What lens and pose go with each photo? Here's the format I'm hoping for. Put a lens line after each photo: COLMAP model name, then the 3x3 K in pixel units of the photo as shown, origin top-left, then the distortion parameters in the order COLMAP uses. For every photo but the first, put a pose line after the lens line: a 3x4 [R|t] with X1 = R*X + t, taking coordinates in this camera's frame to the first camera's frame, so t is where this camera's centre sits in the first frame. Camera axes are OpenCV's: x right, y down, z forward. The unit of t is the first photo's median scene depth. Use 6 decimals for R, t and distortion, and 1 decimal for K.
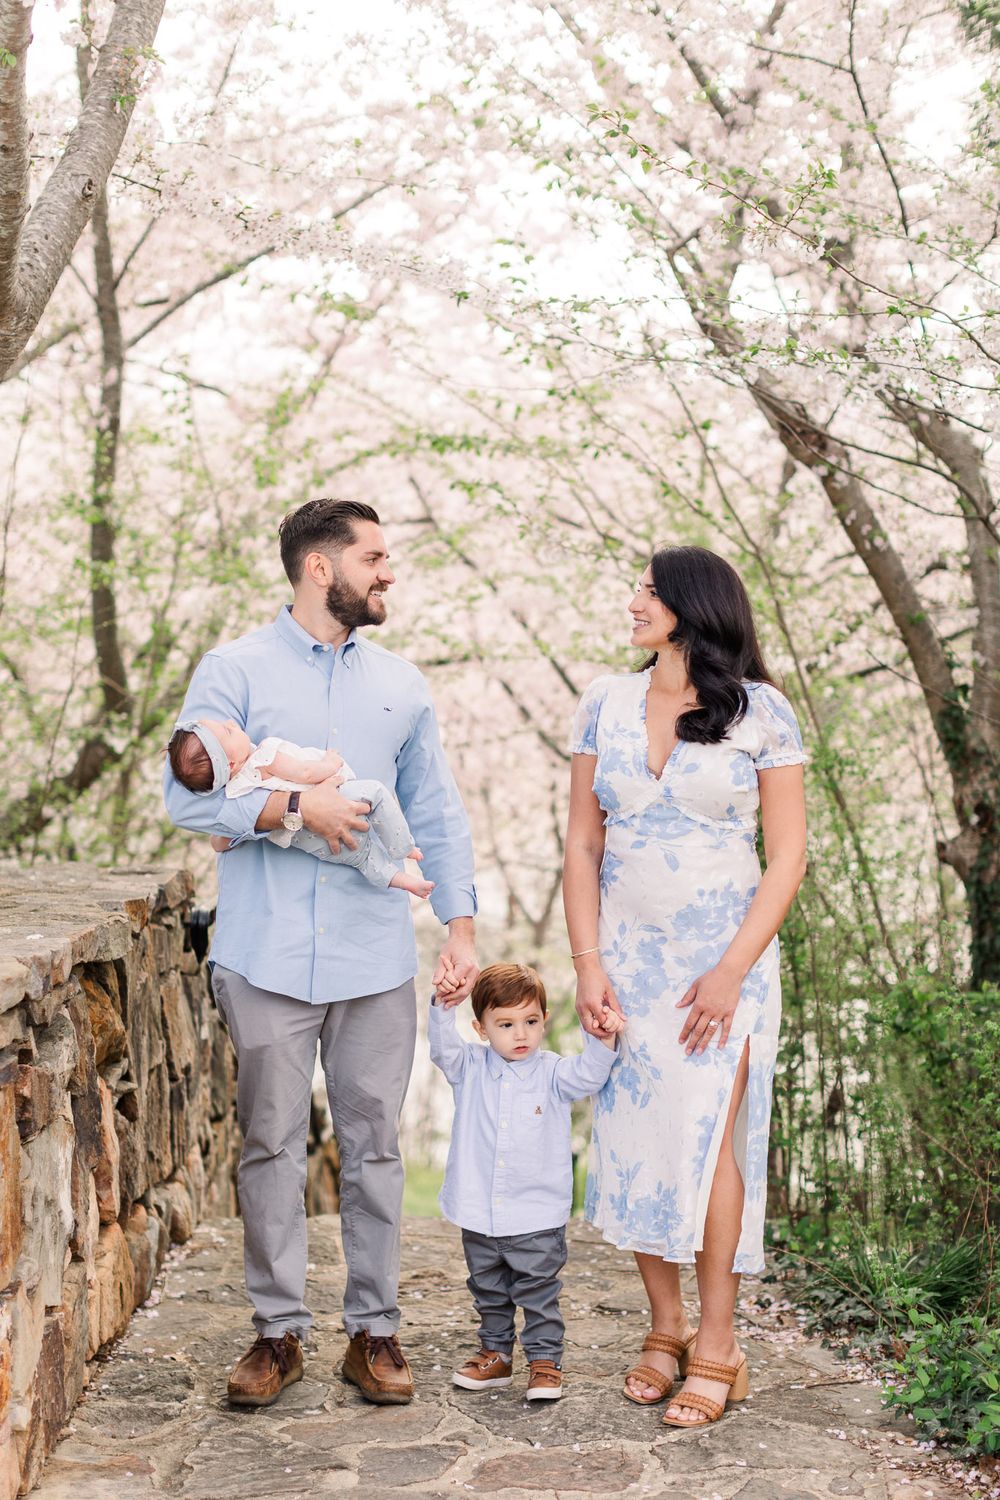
lens RADIAL K [[2674.6, 0, 502.6], [0, 2674.6, 775.0], [0, 0, 1]] dist [0.008282, -0.033453]
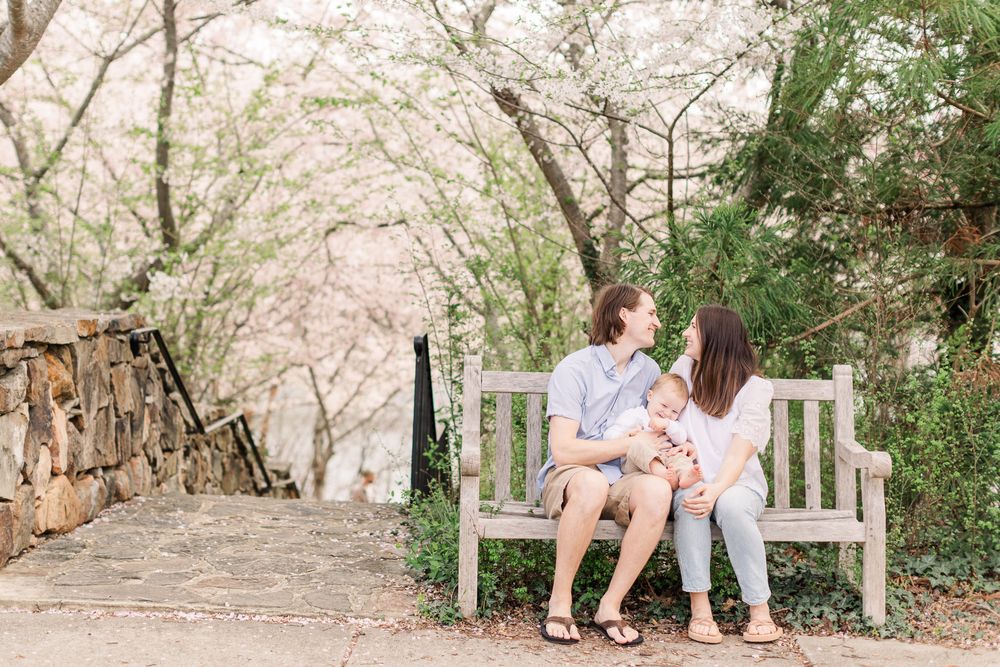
lens RADIAL K [[1782.4, 0, 499.3], [0, 1782.4, 281.0], [0, 0, 1]] dist [0.006898, -0.032230]
pose [[0.998770, 0.028265, -0.040738, 0.234640], [-0.029123, 0.999363, -0.020609, 0.036198], [0.040130, 0.021770, 0.998957, -0.346470]]
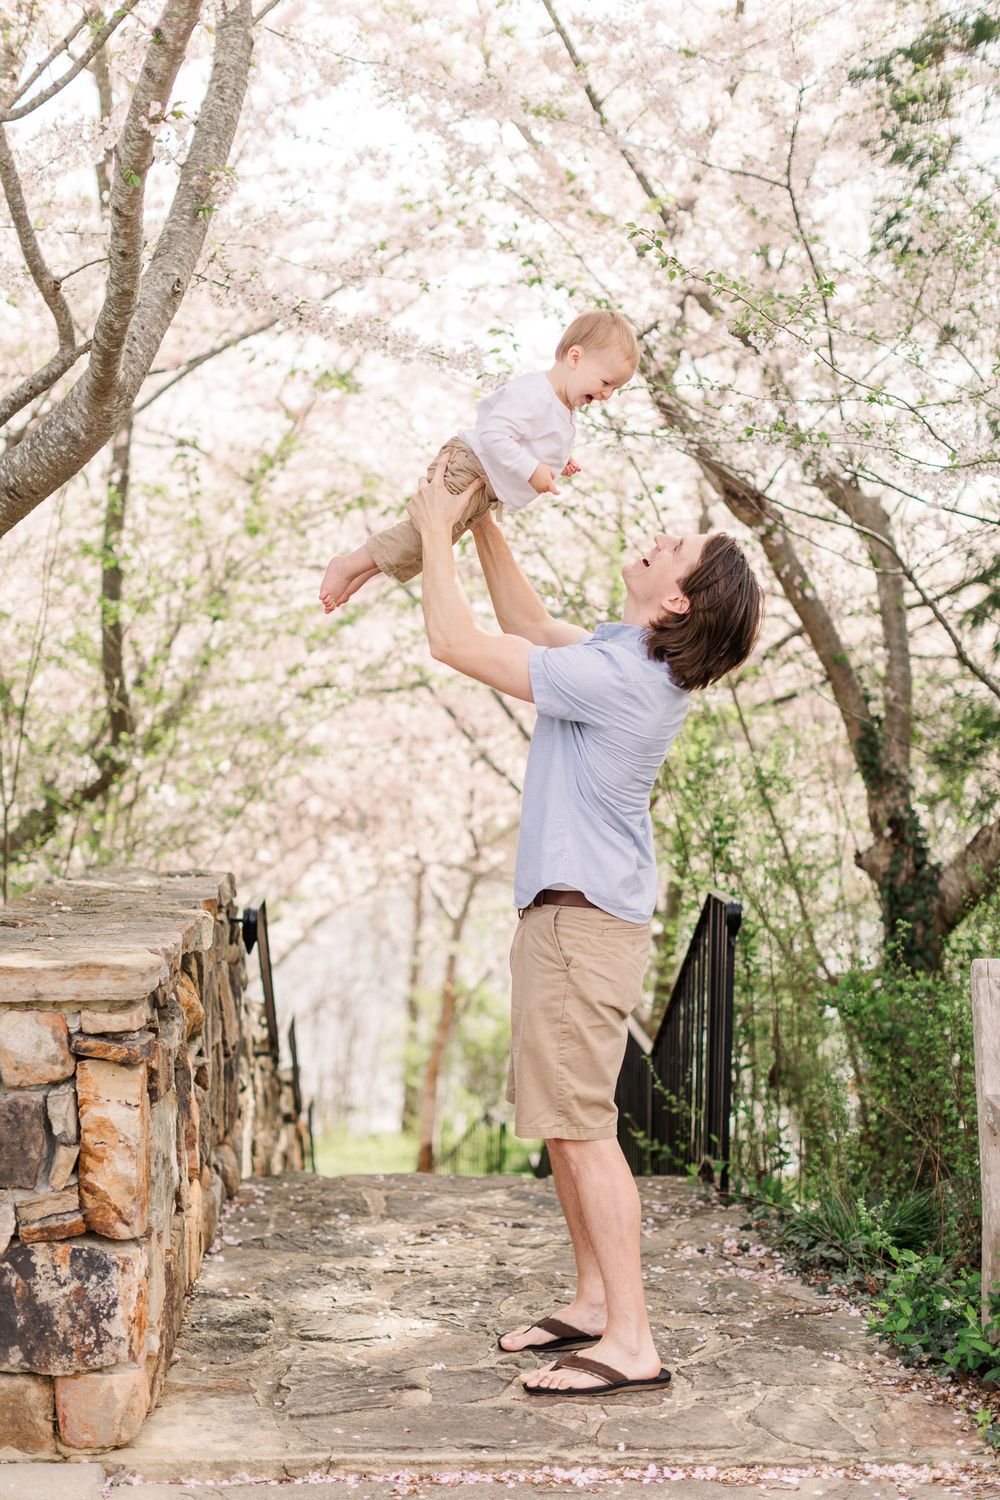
lens RADIAL K [[2391.1, 0, 500.0], [0, 2391.1, 750.0], [0, 0, 1]] dist [0.007649, -0.006089]
pose [[0.998708, 0.006340, 0.050410, -0.065261], [-0.005556, 0.999862, -0.015676, -0.002381], [-0.050503, 0.015376, 0.998606, -0.039860]]
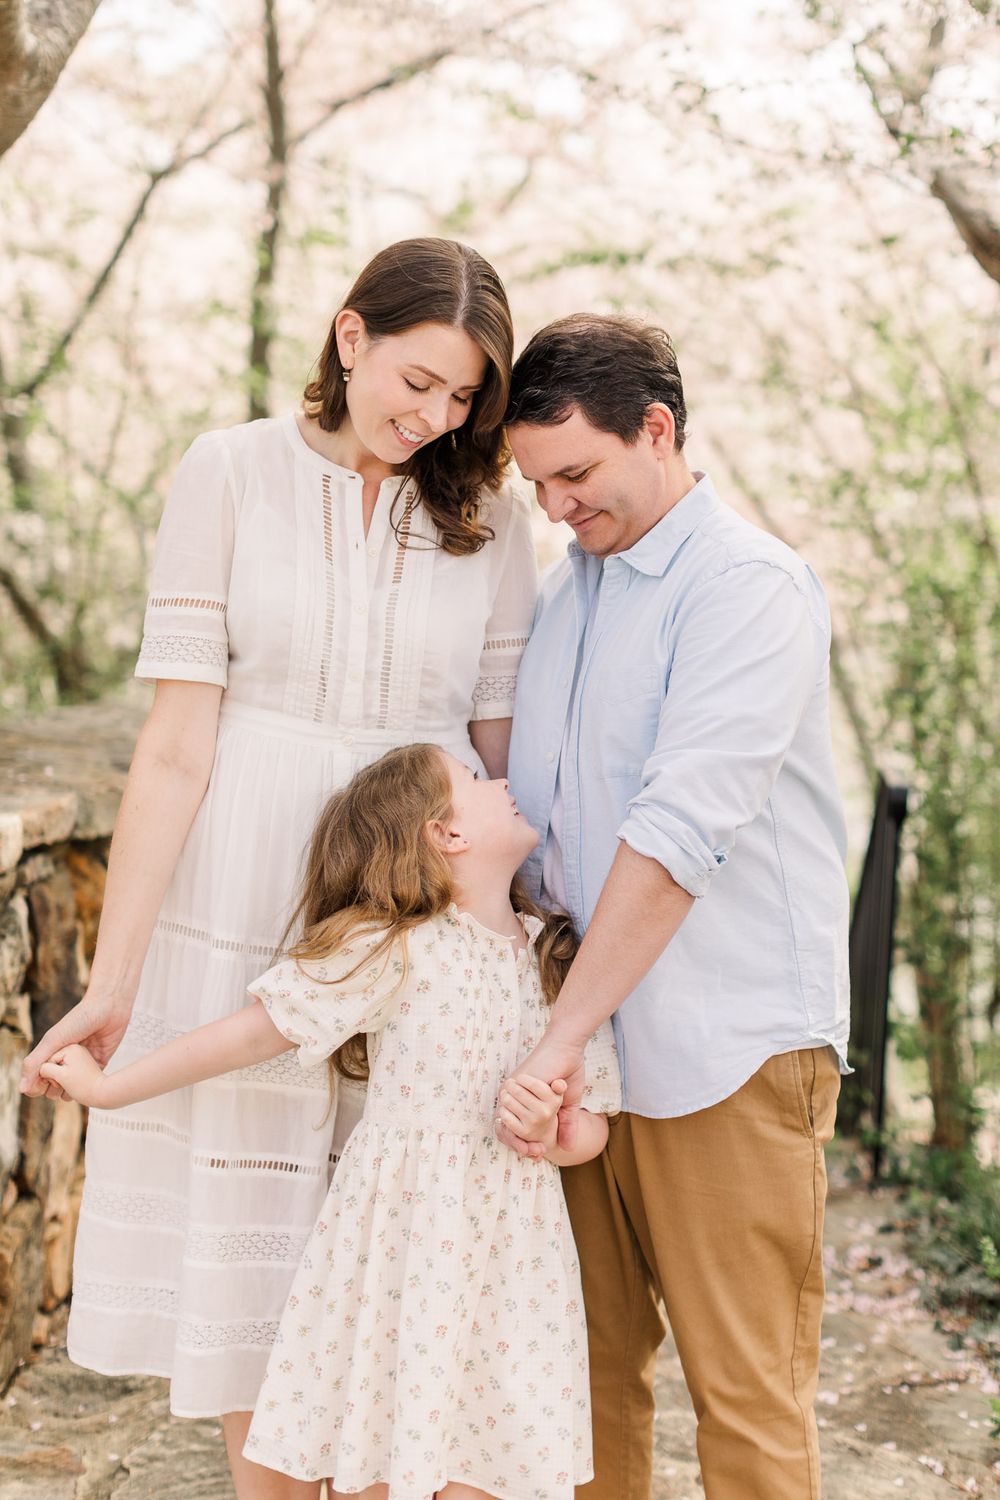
lens RADIAL K [[2543.1, 0, 581.3], [0, 2543.1, 618.2], [0, 0, 1]] dist [0.028798, -0.069022]
pose [[0.996830, 0.039487, -0.069064, 0.054418], [-0.038664, 0.999165, 0.013209, -0.014732], [0.069528, -0.010497, 0.997525, 0.194626]]
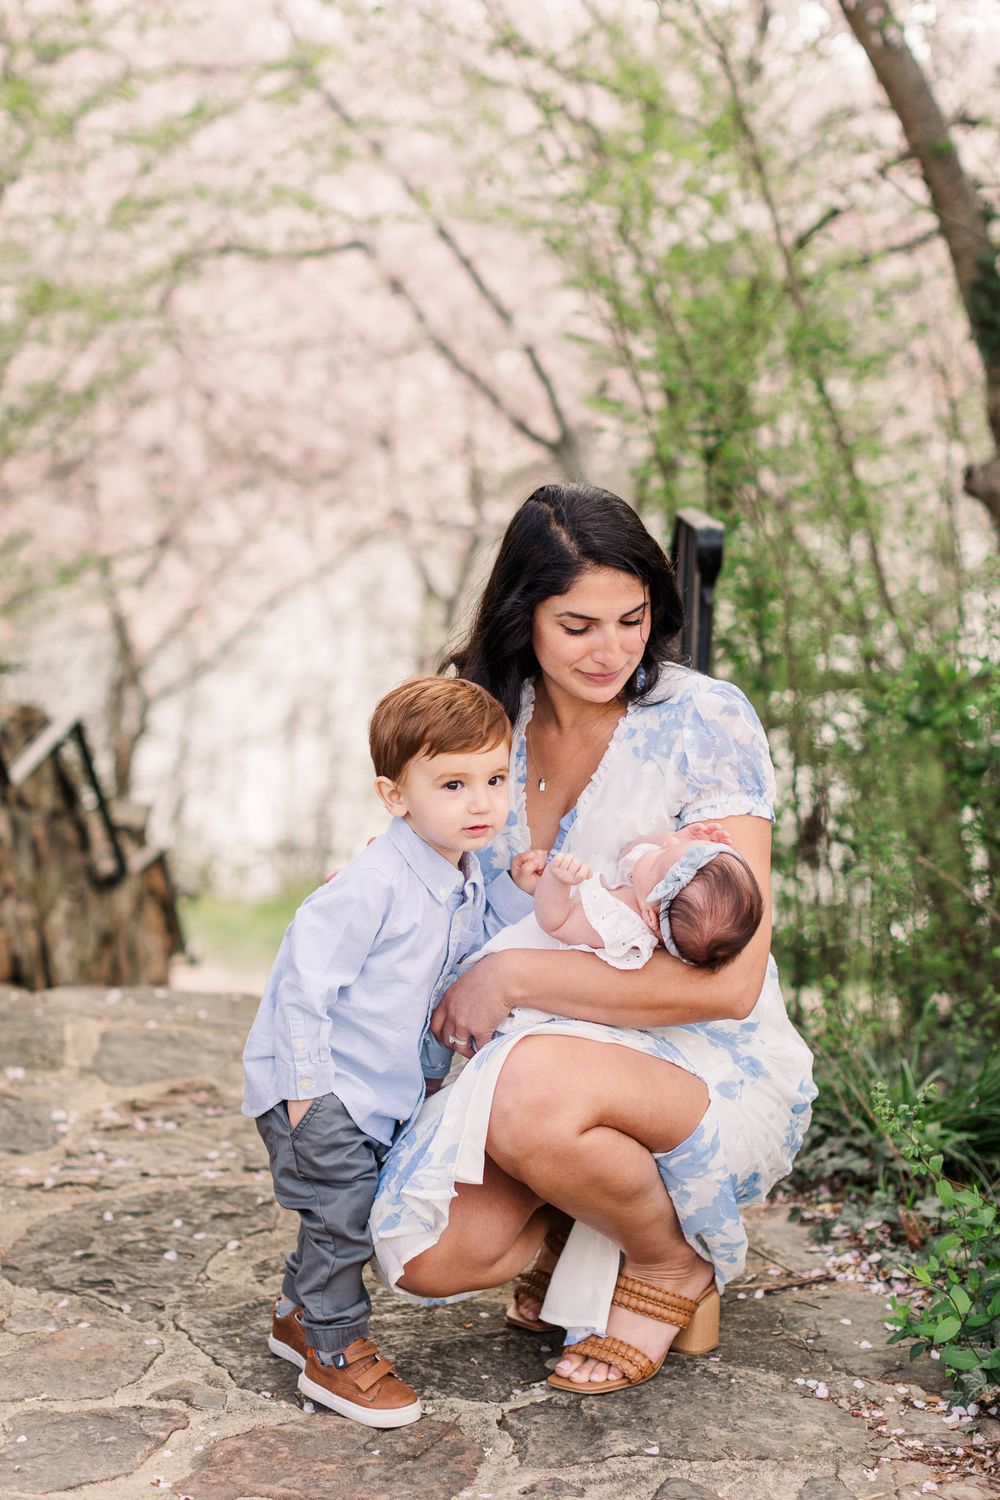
lens RADIAL K [[2960.1, 0, 500.0], [0, 2960.1, 750.0], [0, 0, 1]] dist [-0.004941, 0.072988]
pose [[0.999748, 0.009360, 0.020412, 0.034810], [-0.011365, 0.994881, 0.100417, 0.033222], [-0.019368, -0.100623, 0.994736, 0.309853]]
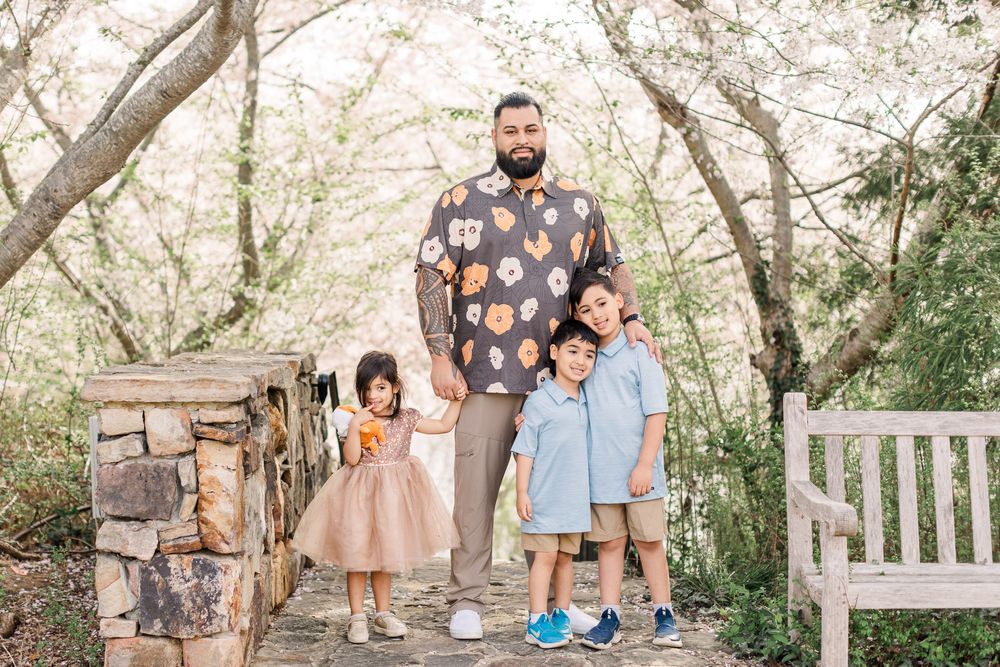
lens RADIAL K [[1783.1, 0, 431.4], [0, 1783.1, 328.6], [0, 0, 1]] dist [0.008282, -0.033453]
pose [[0.999781, 0.010022, -0.018355, -0.024656], [-0.010313, 0.999822, -0.015798, 0.043446], [0.018193, 0.015984, 0.999707, -0.176093]]
